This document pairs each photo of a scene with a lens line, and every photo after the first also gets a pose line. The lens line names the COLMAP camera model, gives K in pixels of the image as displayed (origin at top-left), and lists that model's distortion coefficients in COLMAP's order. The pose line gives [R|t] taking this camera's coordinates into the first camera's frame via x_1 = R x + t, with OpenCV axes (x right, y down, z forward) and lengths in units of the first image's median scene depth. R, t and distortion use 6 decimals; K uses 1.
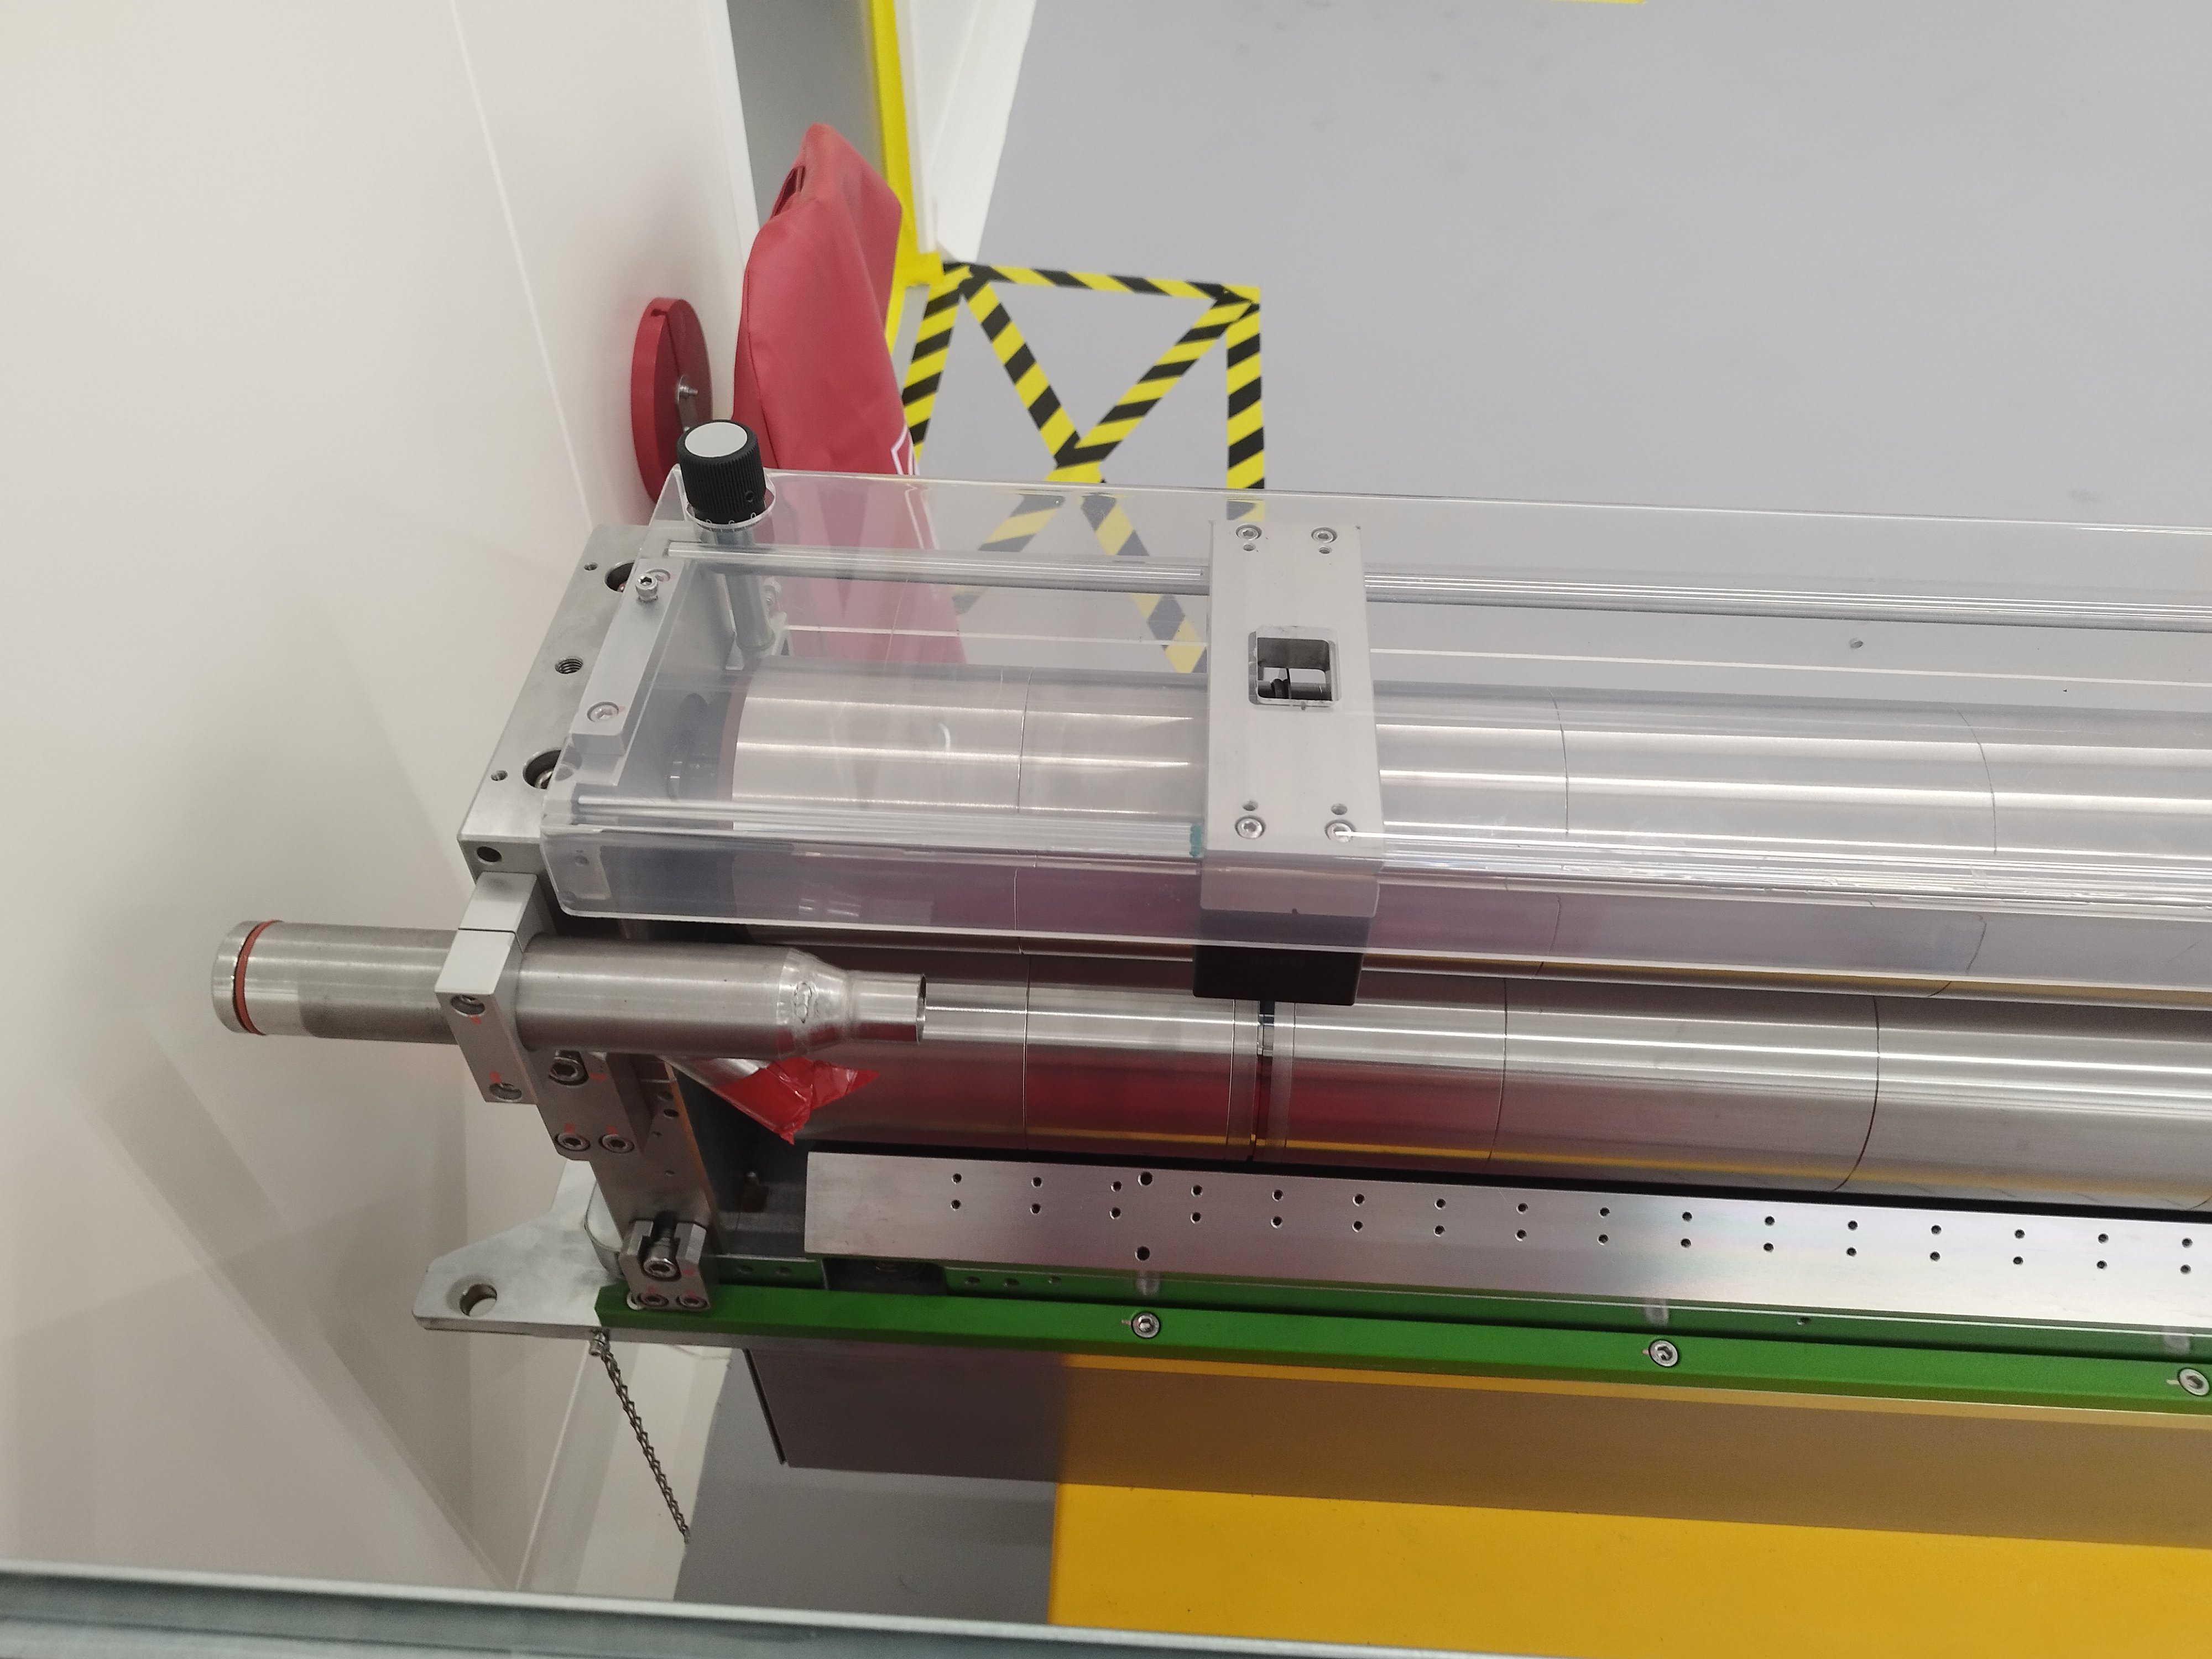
lens RADIAL K [[1668.3, 0, 1099.5], [0, 1668.3, 813.2], [0, 0, 1]] dist [0.007715, 0.000040]
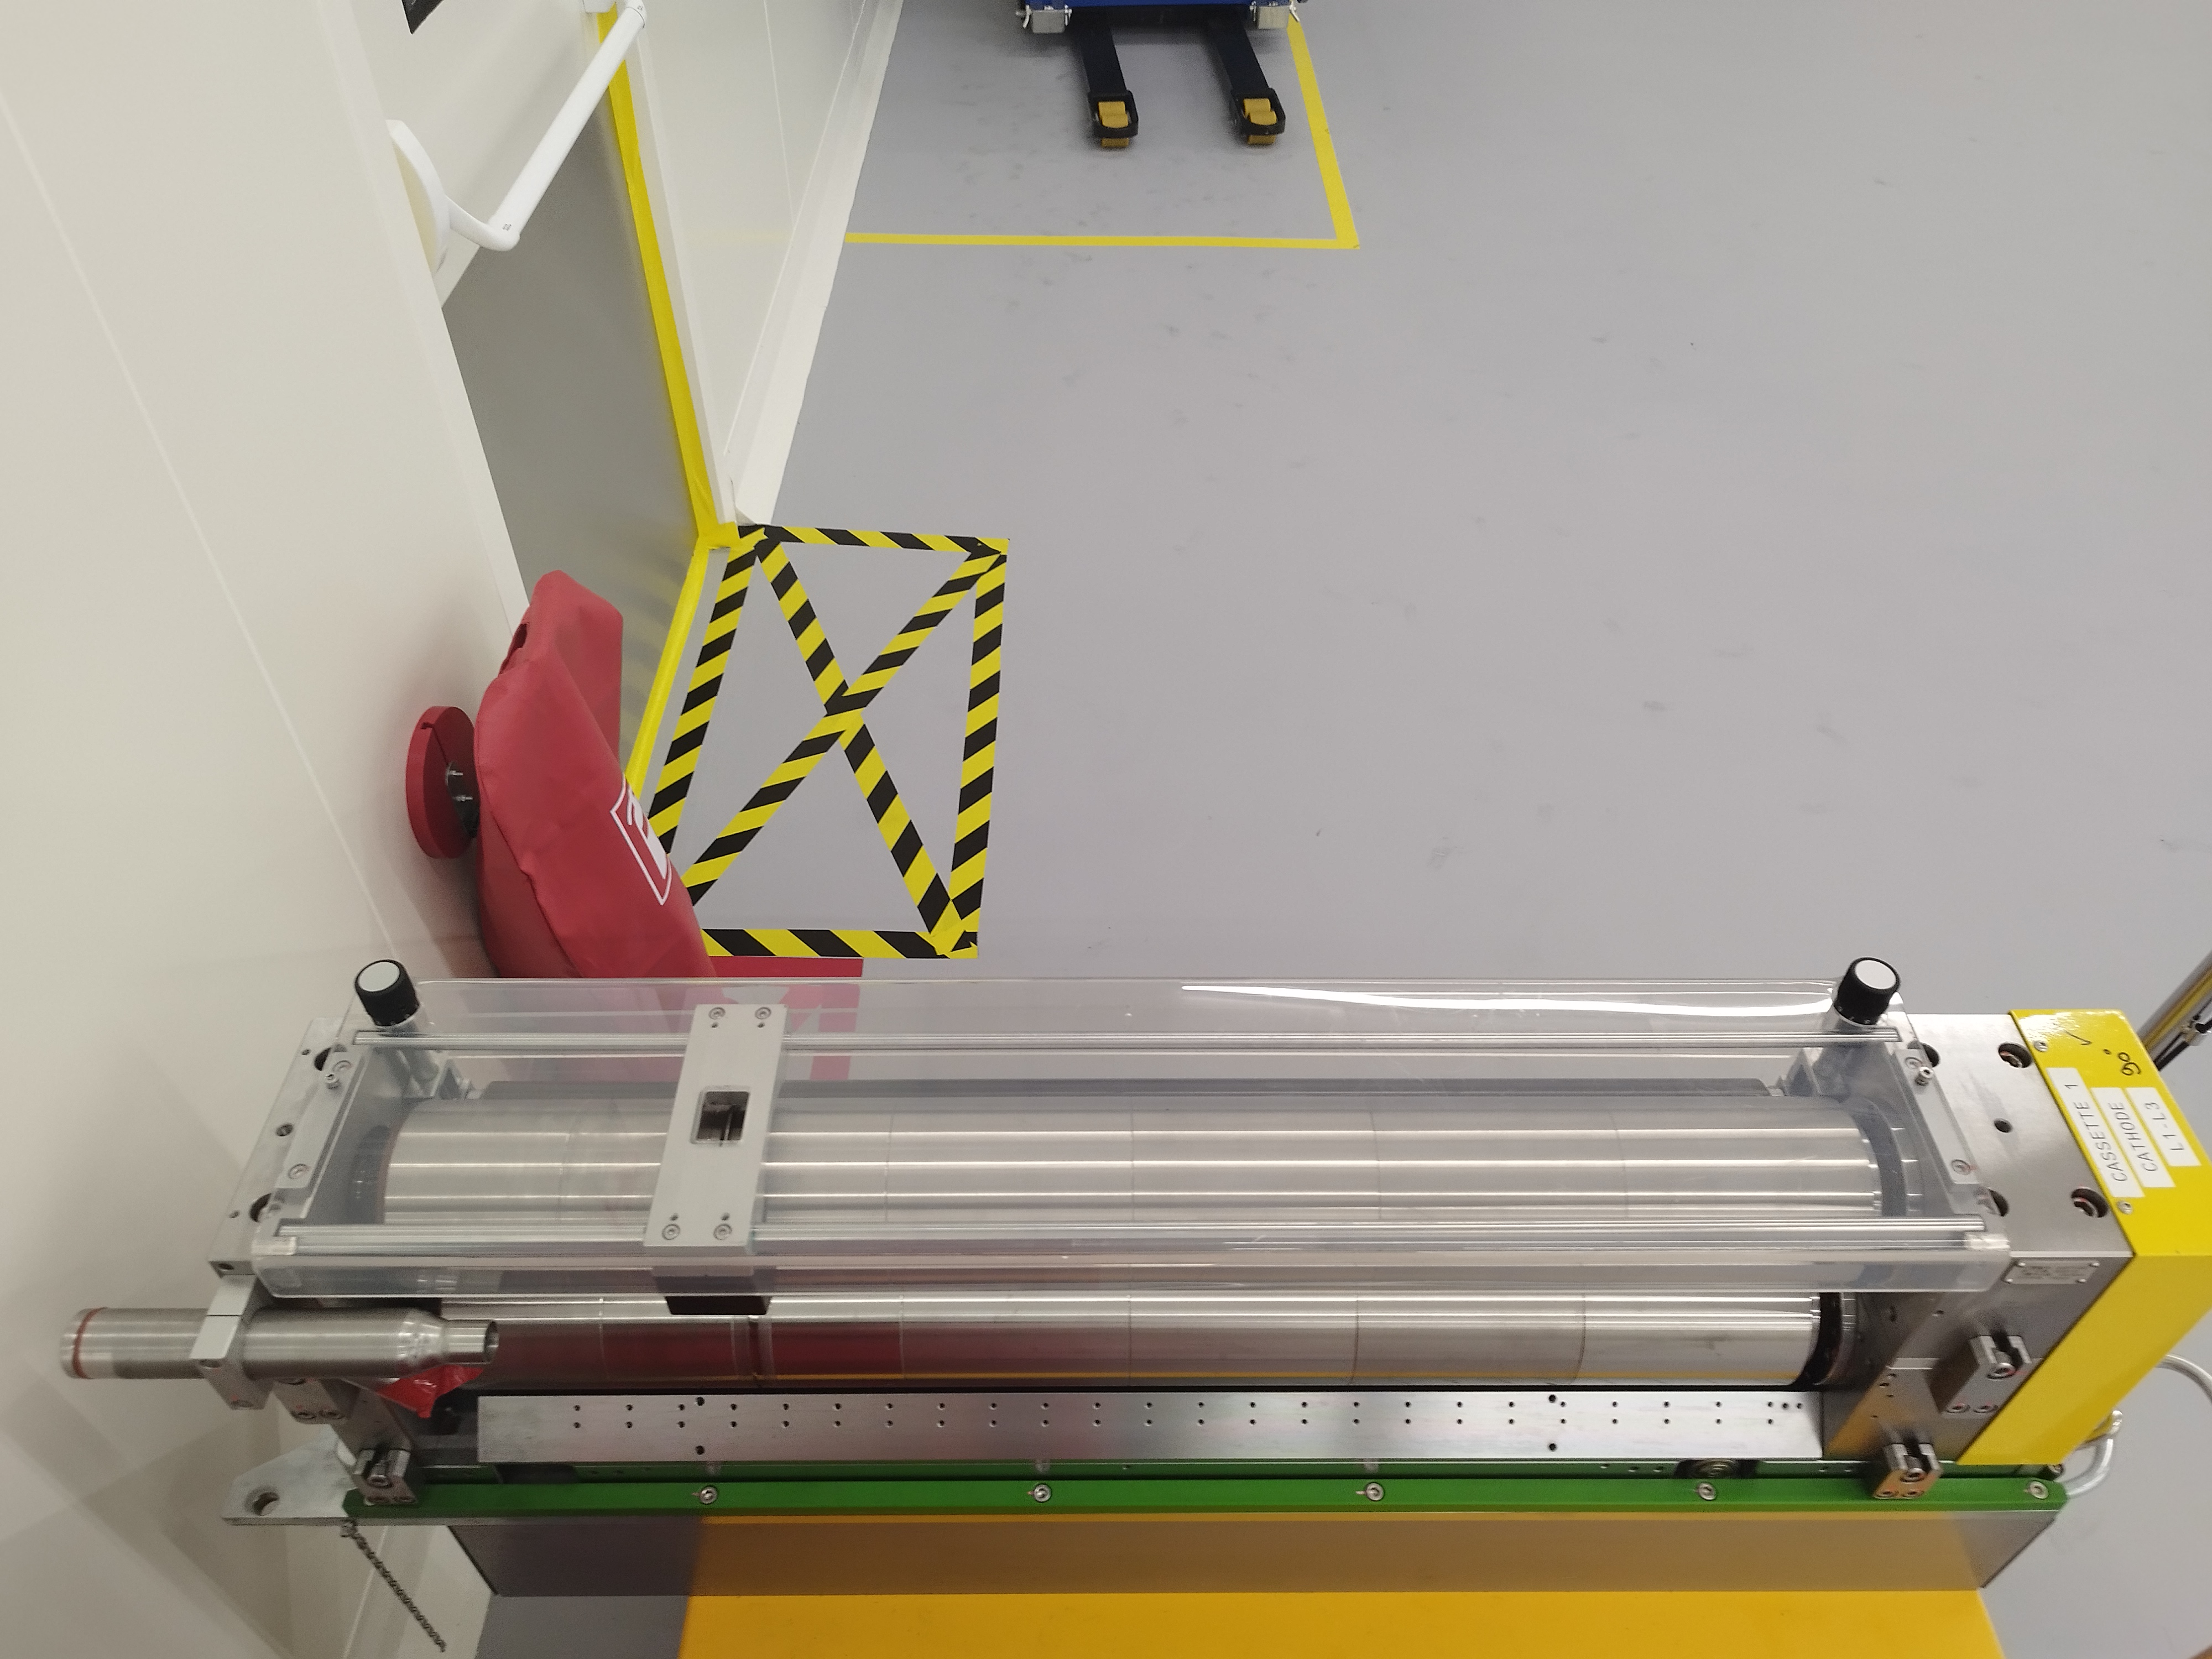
lens RADIAL K [[1602.3, 0, 1106.0], [0, 1602.3, 829.5], [0, 0, 1]] dist [0.005873, -0.004374]
pose [[0.998019, -0.041183, 0.047558, 0.340844], [0.042401, 0.998791, -0.024891, -0.248098], [-0.046475, 0.026858, 0.998558, -0.497378]]
